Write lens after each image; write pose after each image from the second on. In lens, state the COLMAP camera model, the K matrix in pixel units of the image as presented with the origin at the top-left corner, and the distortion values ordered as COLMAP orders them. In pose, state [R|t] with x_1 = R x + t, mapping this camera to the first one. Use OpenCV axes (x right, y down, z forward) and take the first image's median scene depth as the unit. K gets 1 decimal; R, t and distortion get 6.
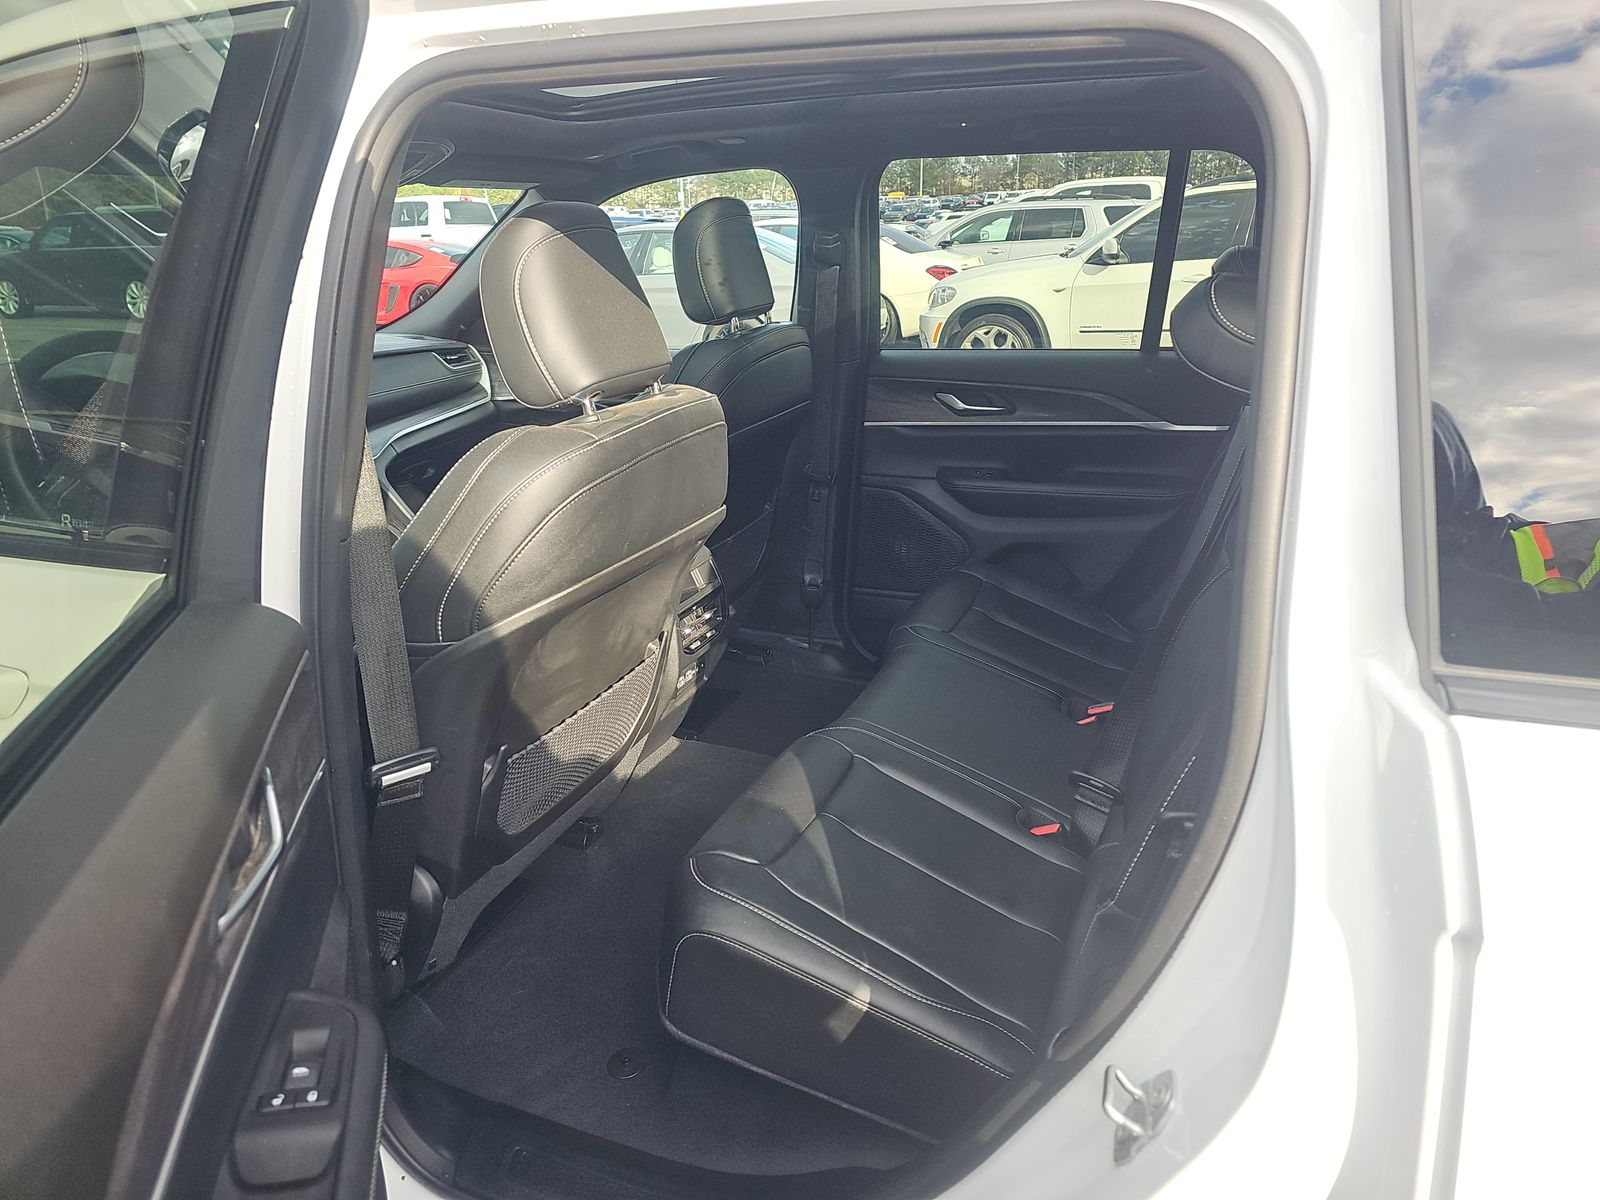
lens RADIAL K [[1002.8, 0, 800.0], [0, 1002.8, 600.0], [0, 0, 1]] dist [0.000081, -0.005471]
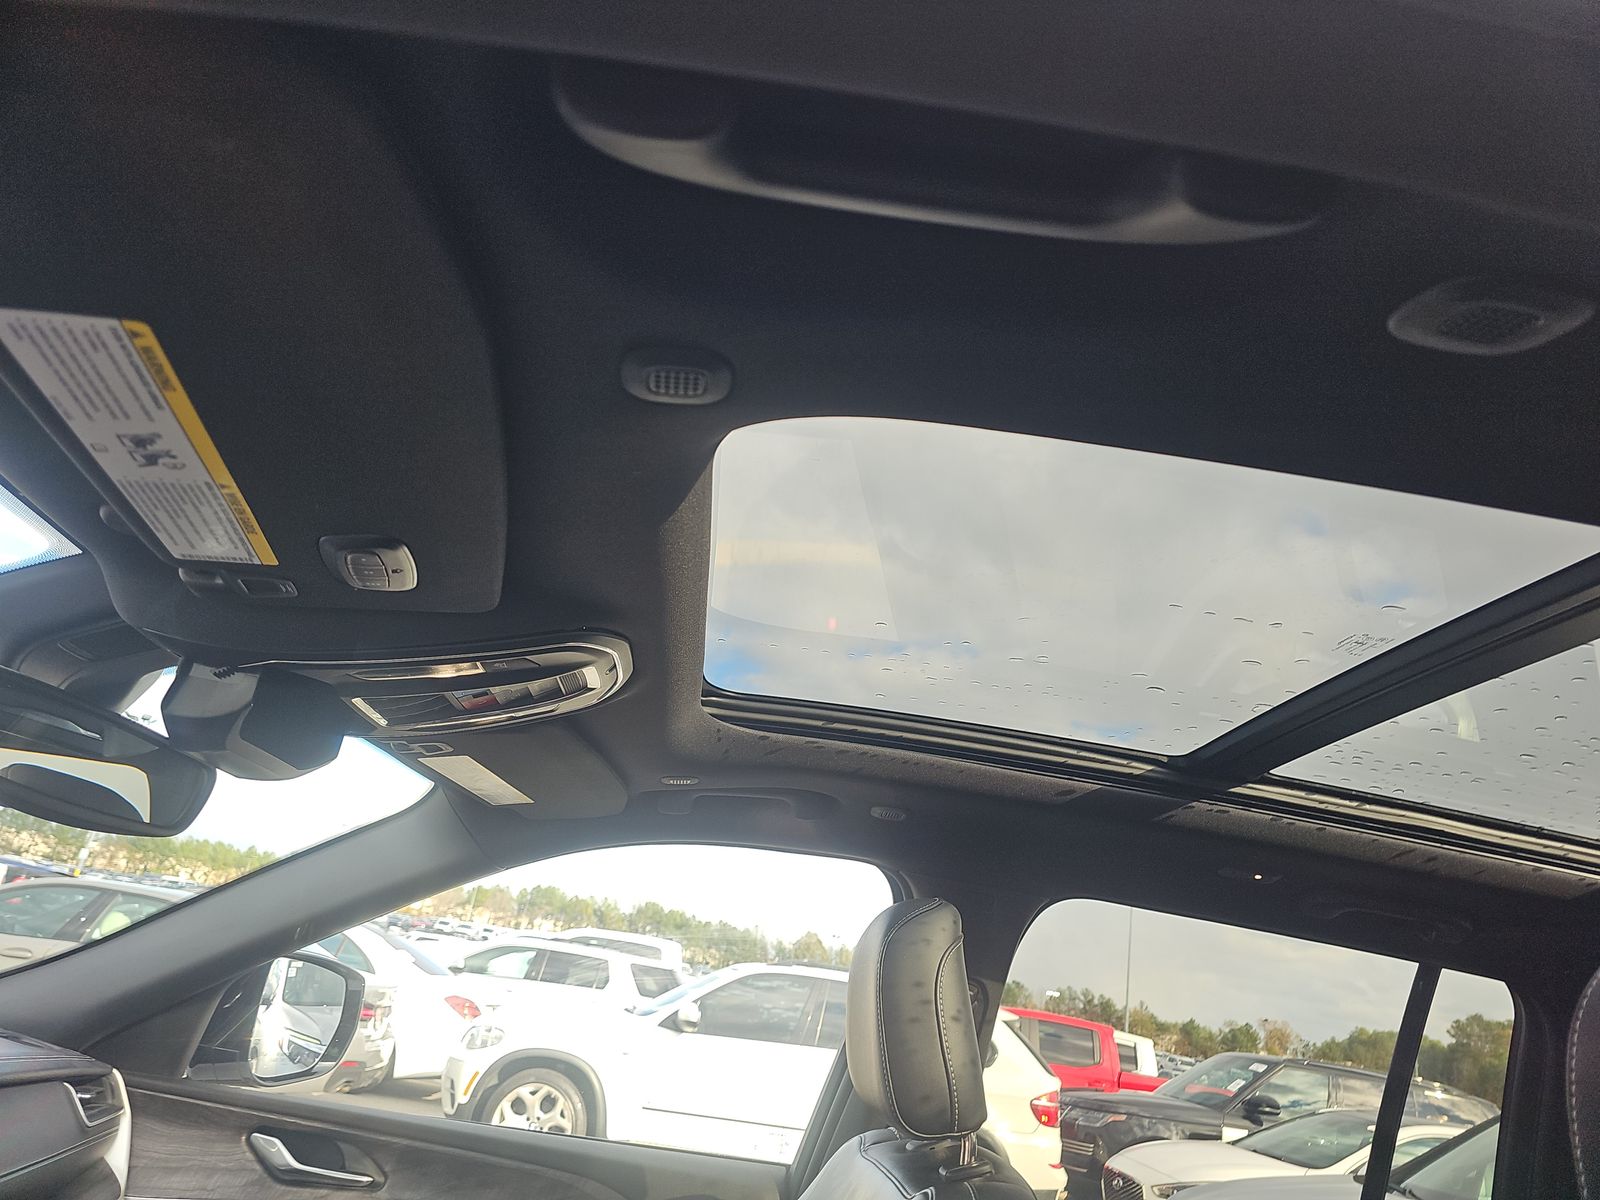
lens RADIAL K [[1002.8, 0, 800.0], [0, 1002.8, 600.0], [0, 0, 1]] dist [0.000081, -0.005471]
pose [[0.845462, 0.339952, 0.411857, -0.102866], [0.010980, 0.759988, -0.649844, -0.037653], [-0.533923, 0.553941, 0.638808, 0.136215]]
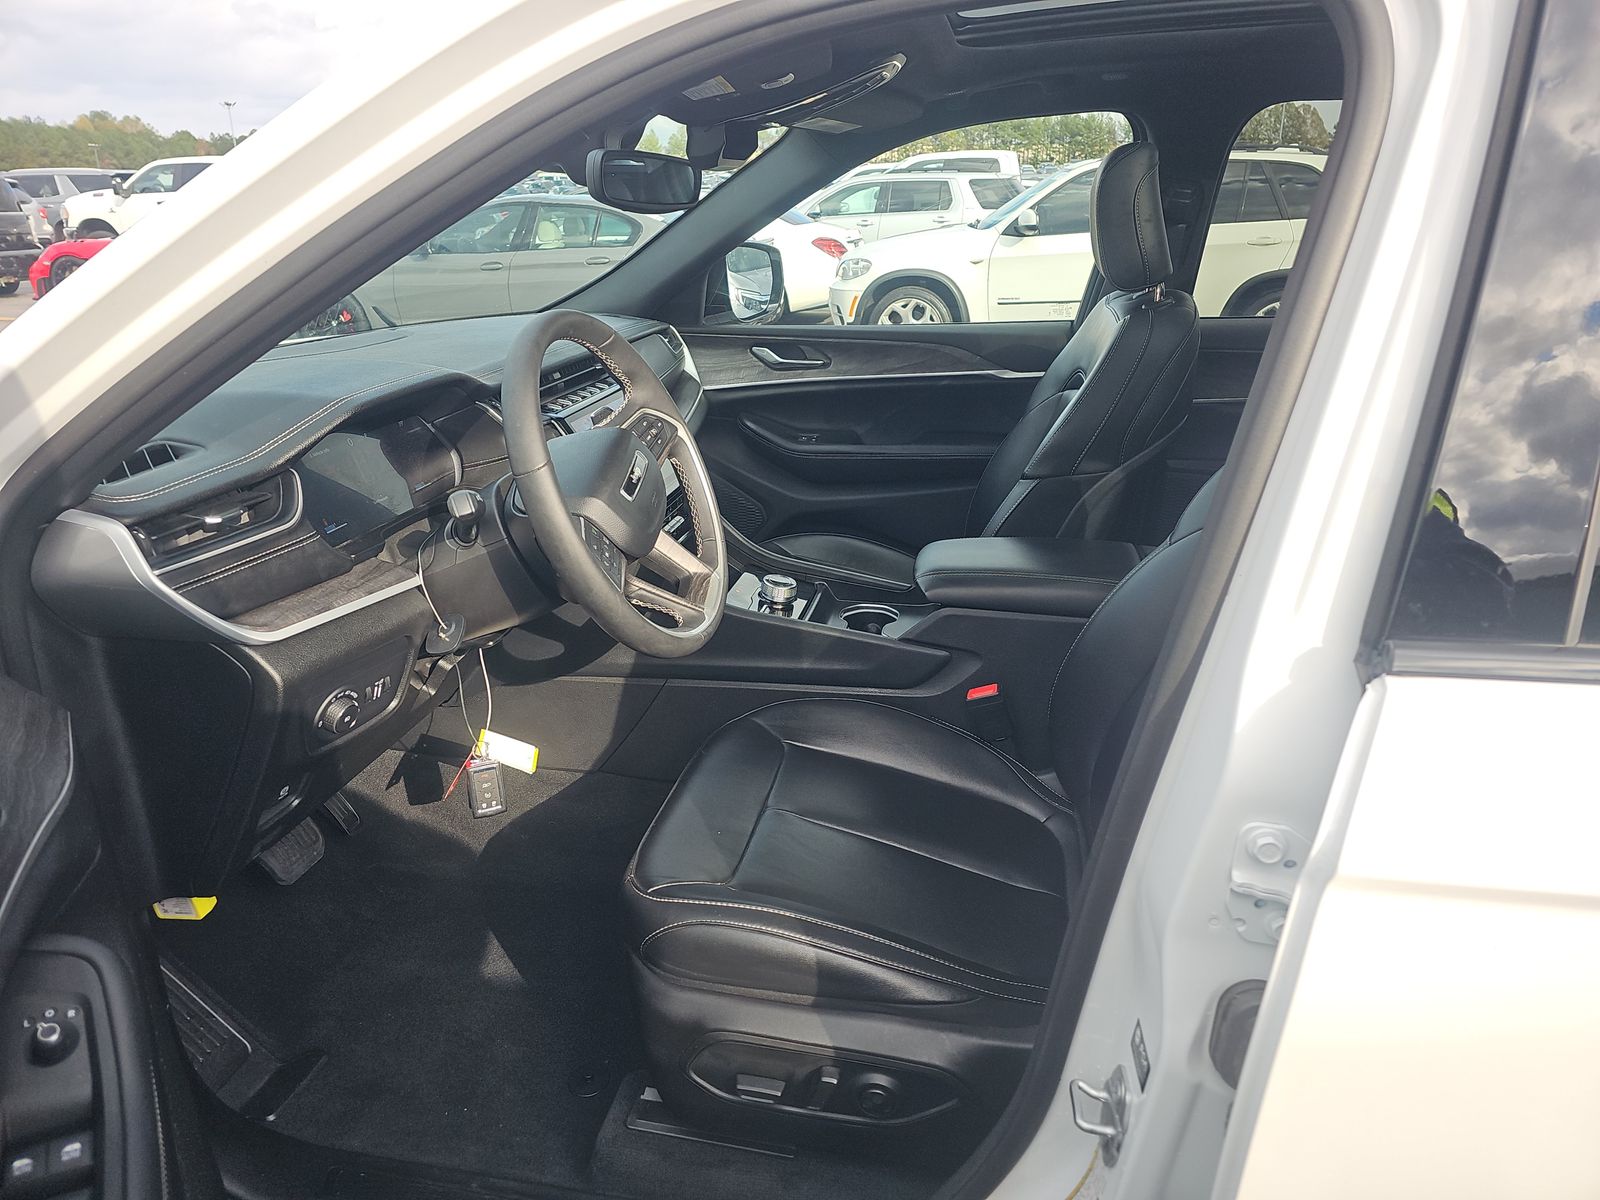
lens RADIAL K [[1002.8, 0, 800.0], [0, 1002.8, 600.0], [0, 0, 1]] dist [0.000081, -0.005471]
pose [[0.977022, -0.071848, 0.200663, -0.130763], [0.067391, 0.997306, 0.028961, -0.014285], [-0.202203, -0.014773, 0.979232, 0.053493]]
